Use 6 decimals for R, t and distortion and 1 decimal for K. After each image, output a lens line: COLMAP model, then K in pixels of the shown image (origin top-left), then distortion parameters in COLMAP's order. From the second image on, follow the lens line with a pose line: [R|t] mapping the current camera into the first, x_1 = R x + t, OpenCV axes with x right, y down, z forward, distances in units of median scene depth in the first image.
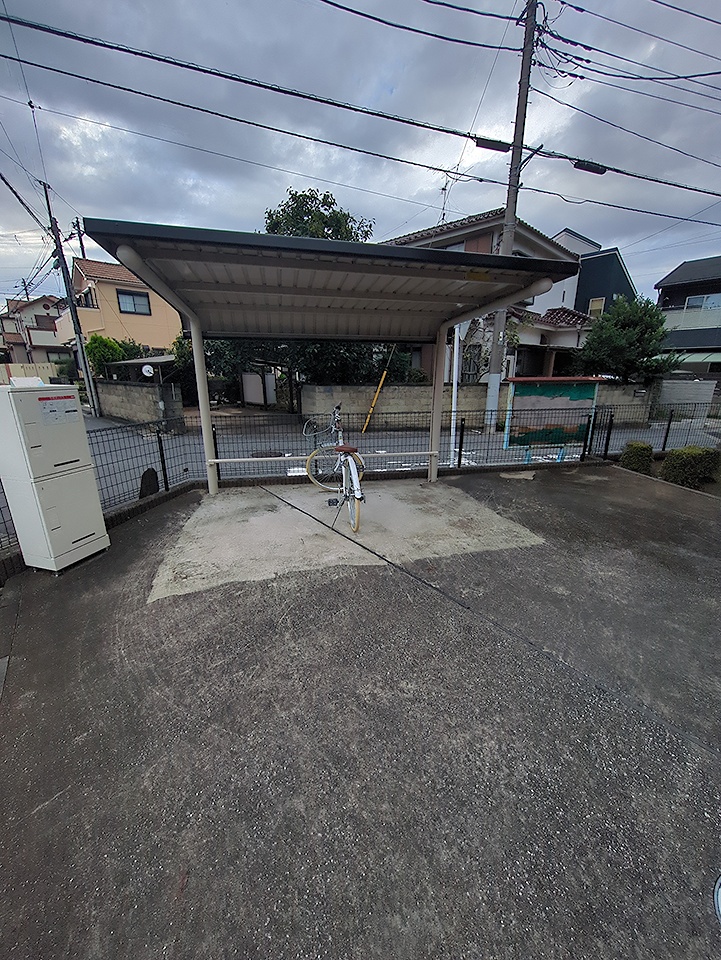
lens RADIAL K [[379.1, 0, 355.9], [0, 379.1, 480.3], [0, 0, 1]] dist [-0.000702, 0.001485]
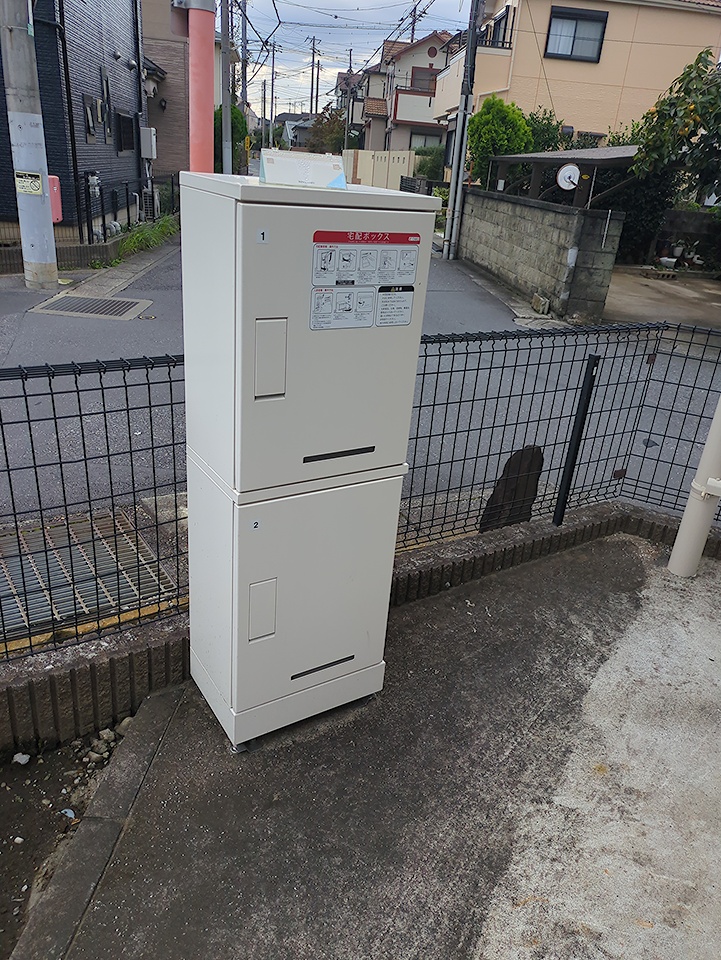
lens RADIAL K [[685.6, 0, 362.1], [0, 685.6, 476.9], [0, 0, 1]] dist [0.025273, -0.000066]
pose [[0.748040, 0.330364, -0.575583, -0.107556], [-0.263077, 0.943852, 0.199836, -0.036844], [0.609283, 0.001937, 0.792950, 0.145205]]
